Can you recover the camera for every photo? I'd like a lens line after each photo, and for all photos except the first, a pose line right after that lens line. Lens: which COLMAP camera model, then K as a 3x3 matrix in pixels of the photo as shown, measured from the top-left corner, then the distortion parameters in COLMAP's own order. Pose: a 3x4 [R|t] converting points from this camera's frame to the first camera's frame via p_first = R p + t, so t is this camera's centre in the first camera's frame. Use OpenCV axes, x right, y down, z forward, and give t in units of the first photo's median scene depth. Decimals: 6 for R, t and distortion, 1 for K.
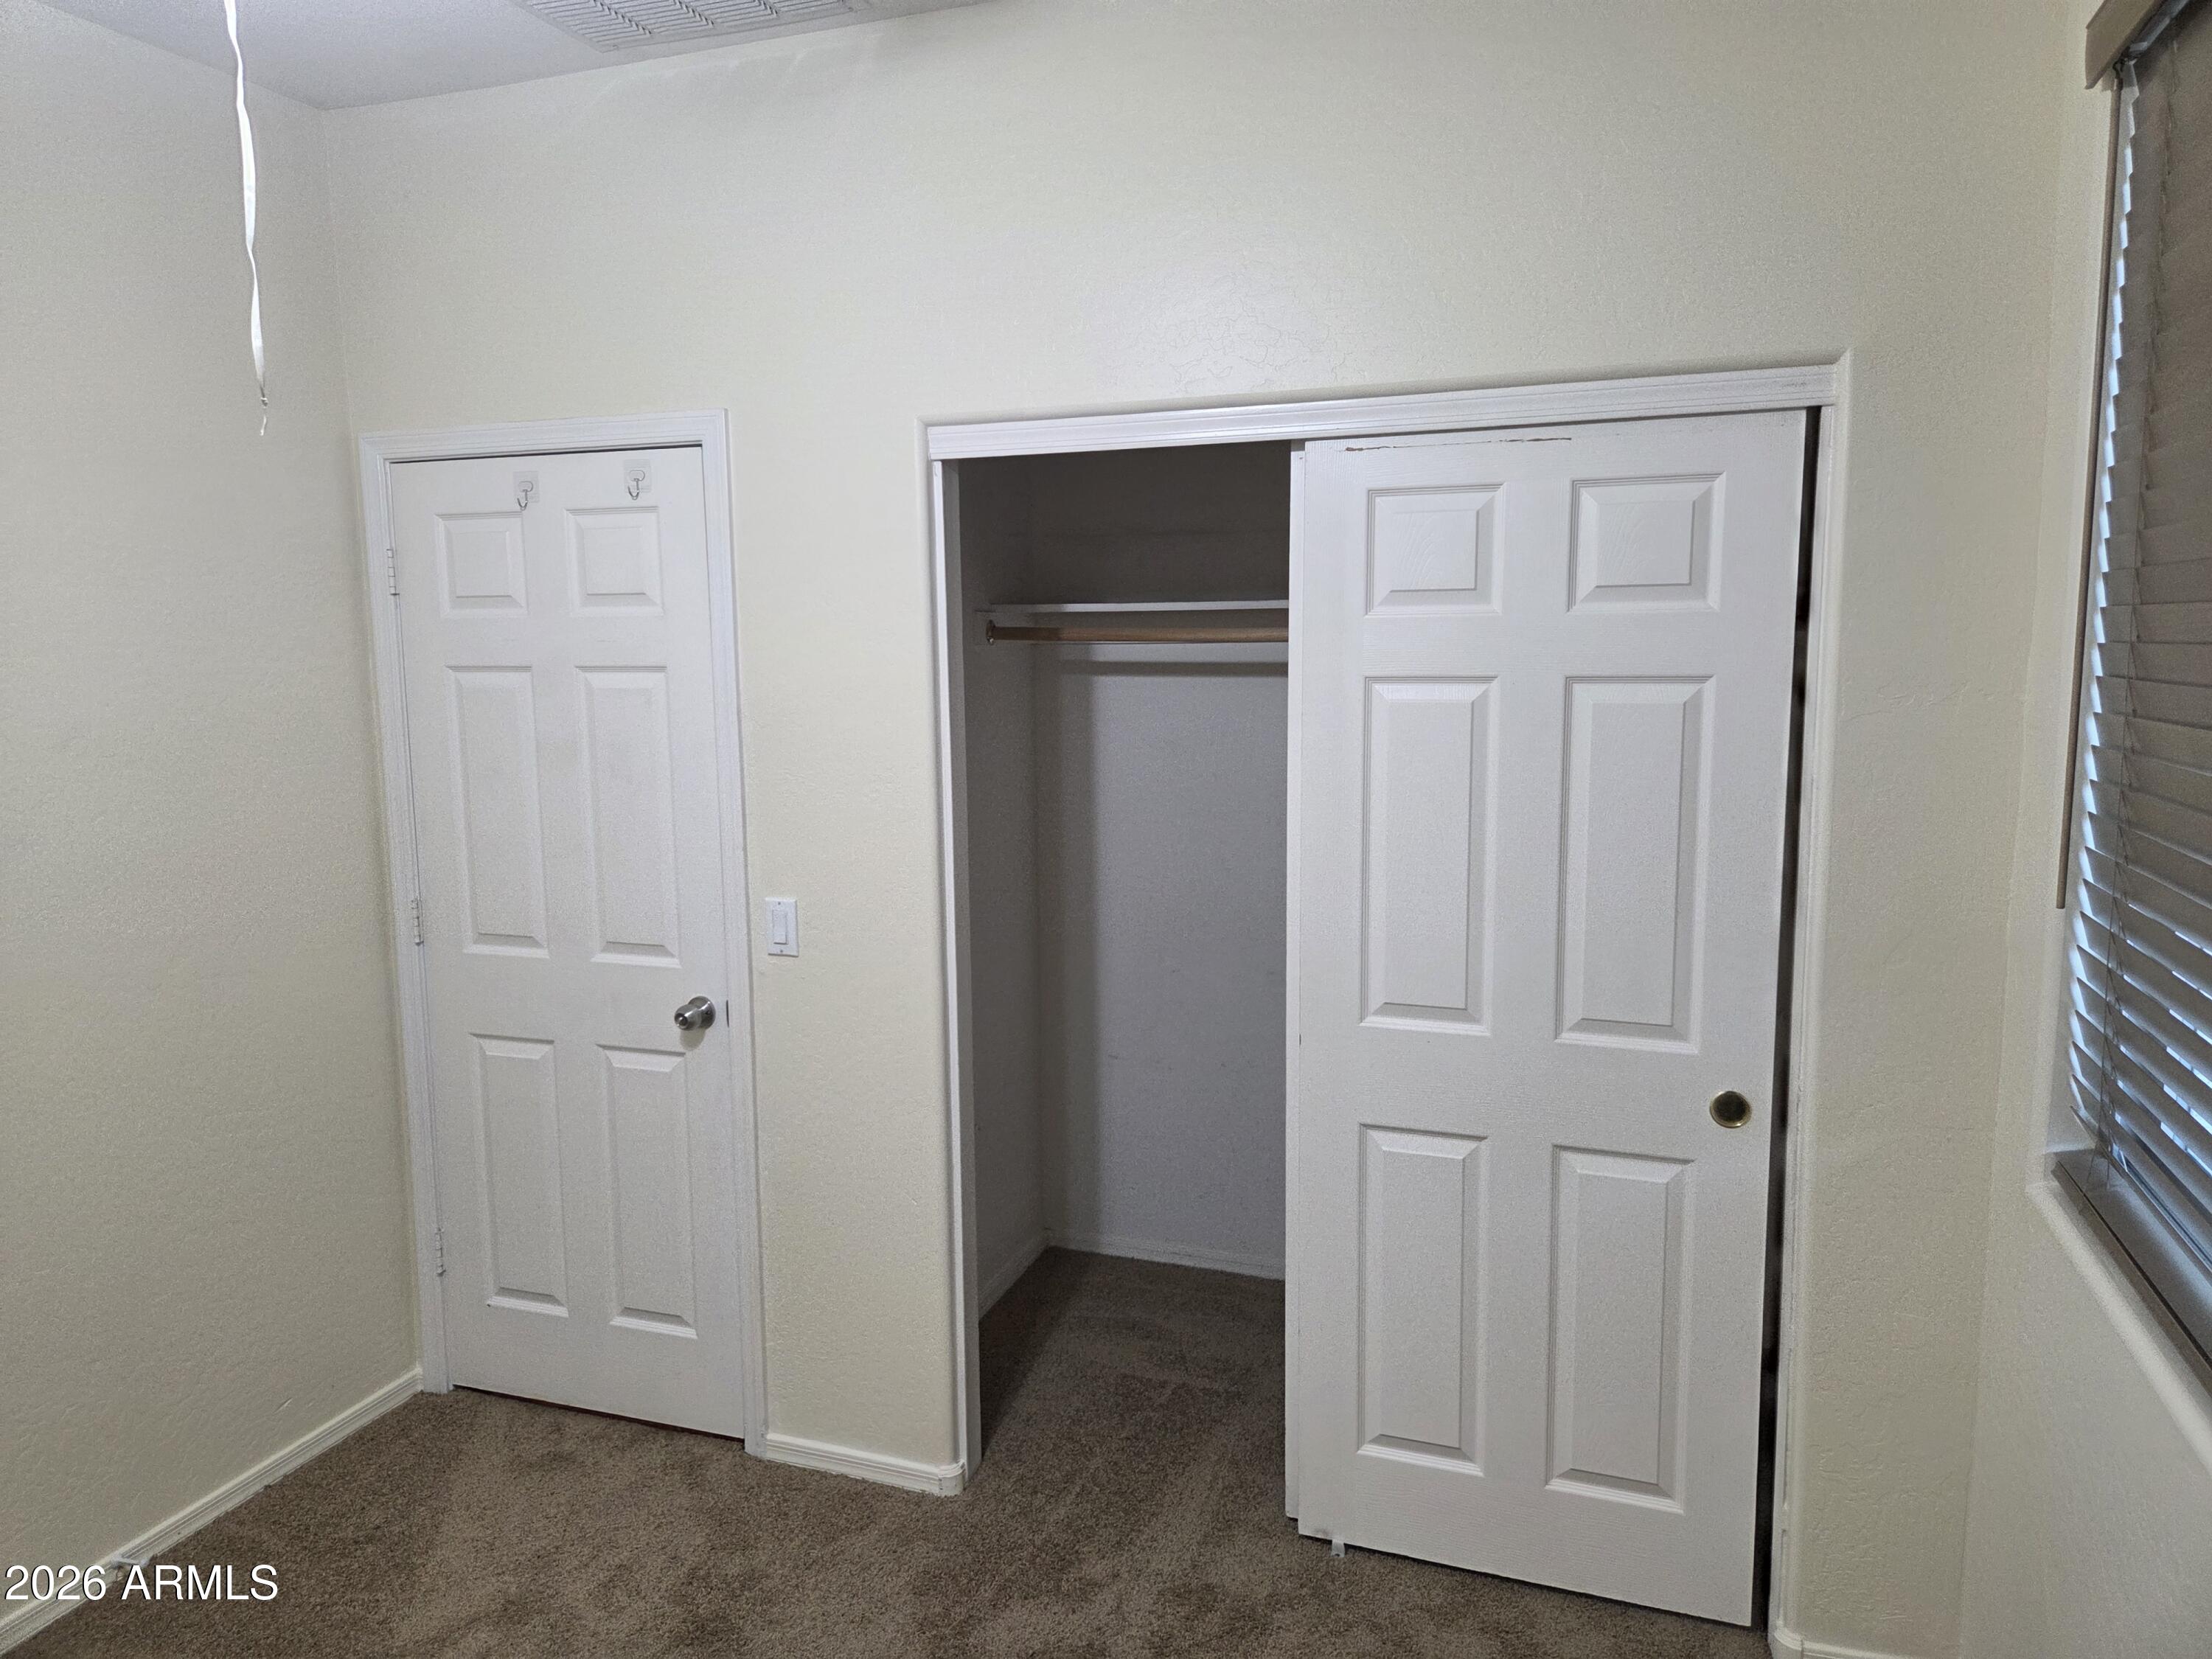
lens RADIAL K [[1492.7, 0, 1018.9], [0, 1492.7, 840.0], [0, 0, 1]] dist [0.074524, -0.065843]
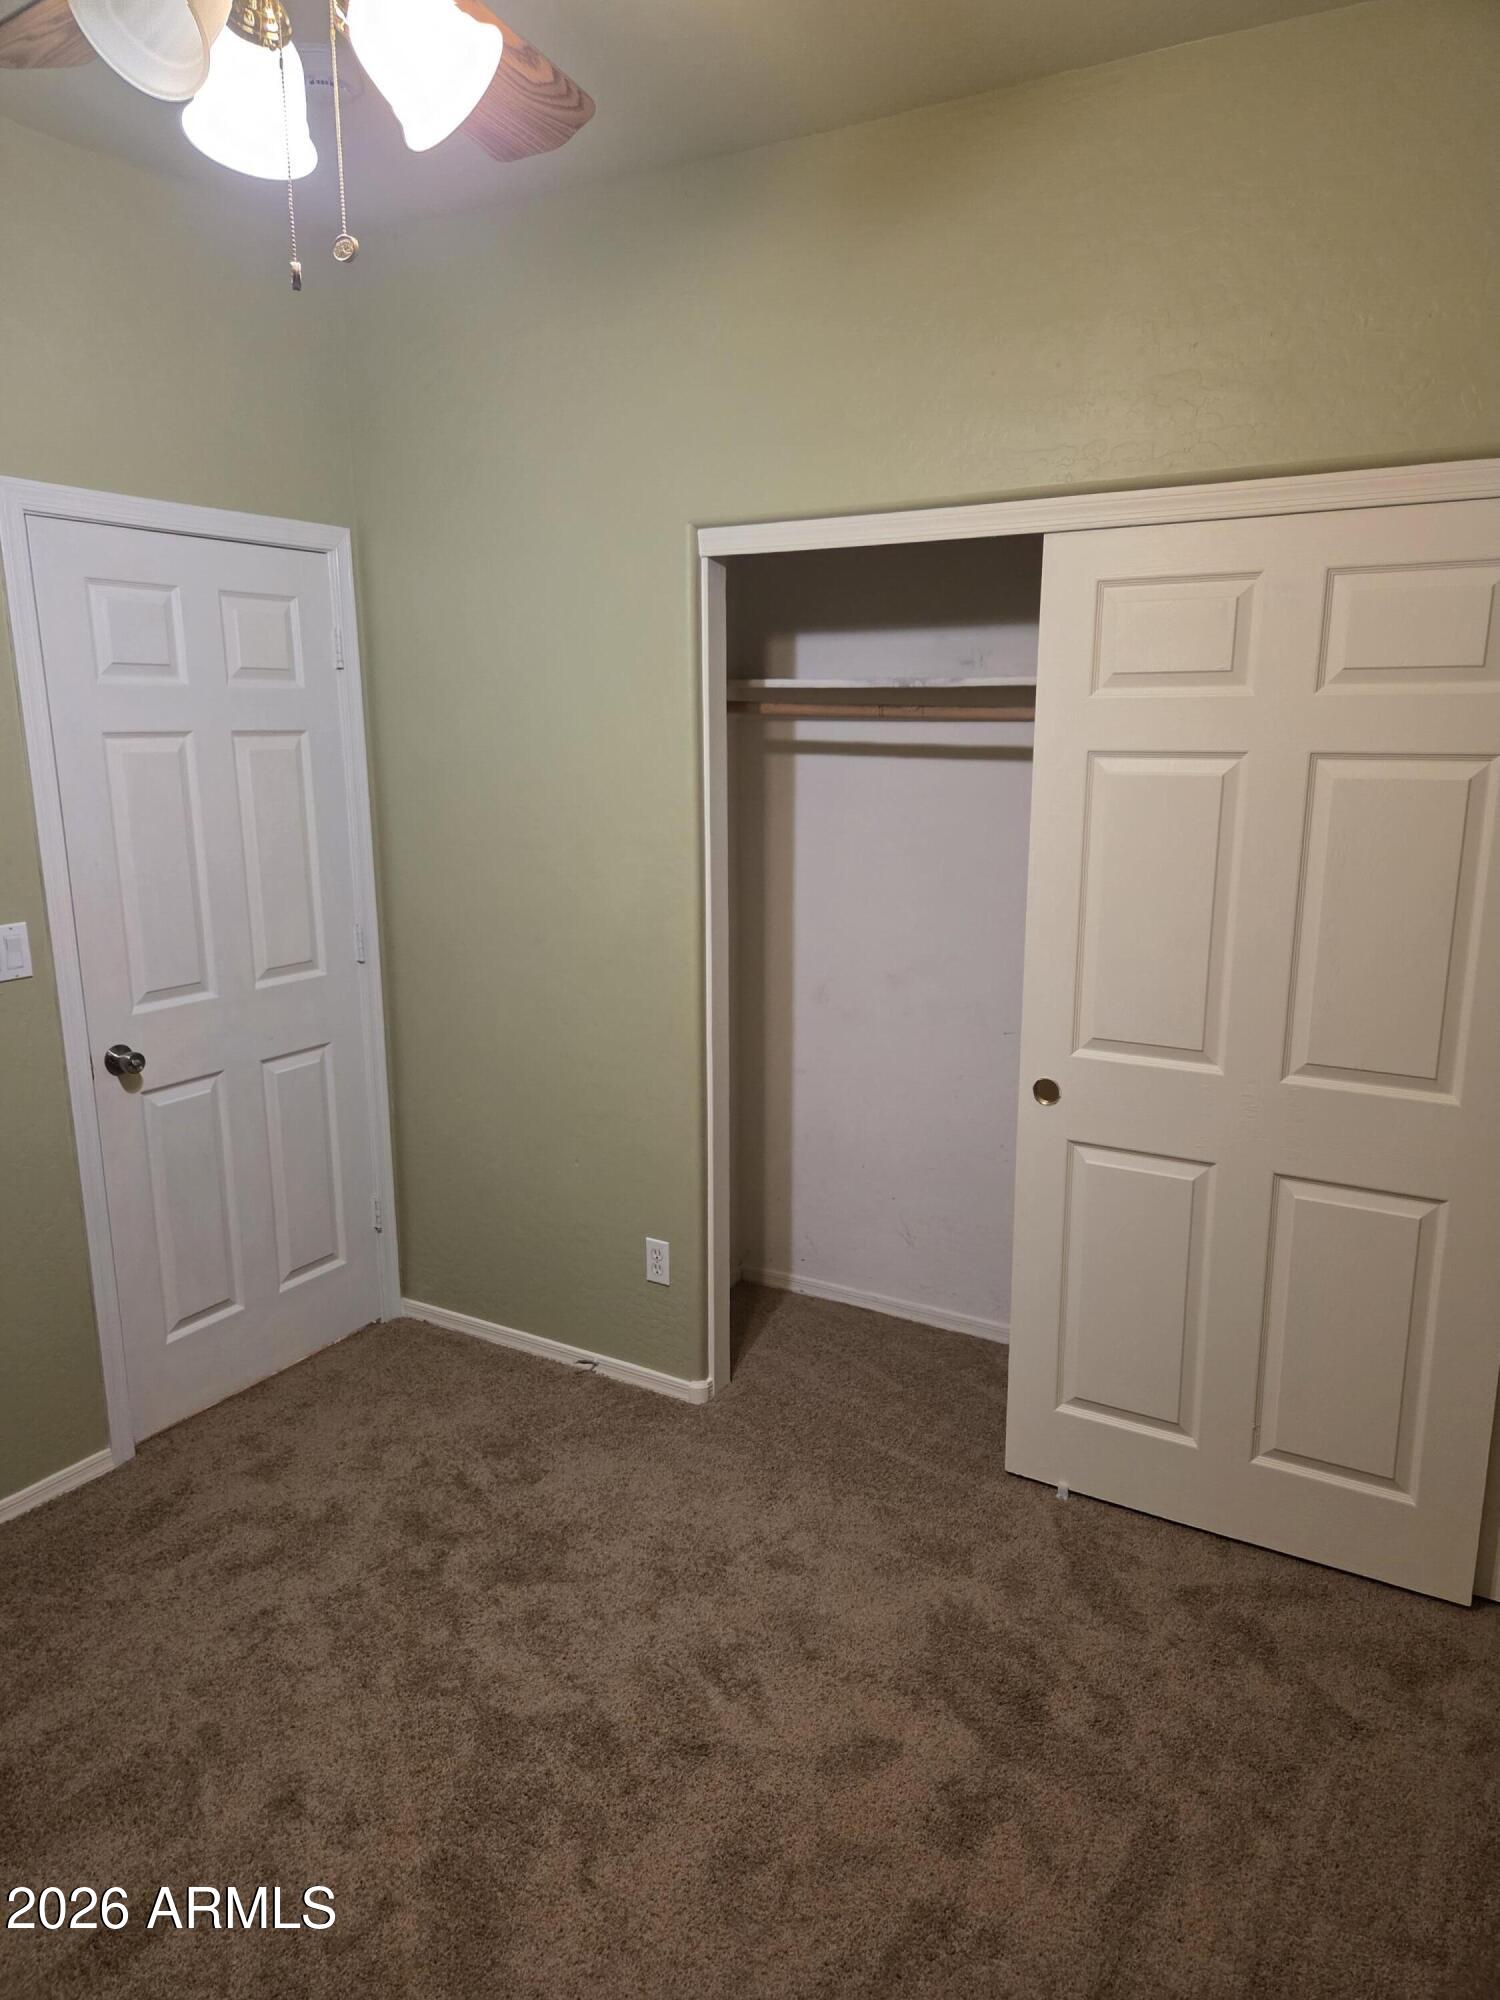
lens RADIAL K [[1349.6, 0, 788.5], [0, 1349.6, 1032.7], [0, 0, 1]] dist [0.074524, -0.065843]
pose [[0.985069, 0.047989, -0.165337, 0.160679], [-0.031643, 0.994473, 0.100115, 0.006498], [0.169228, -0.093388, 0.981143, -0.057879]]
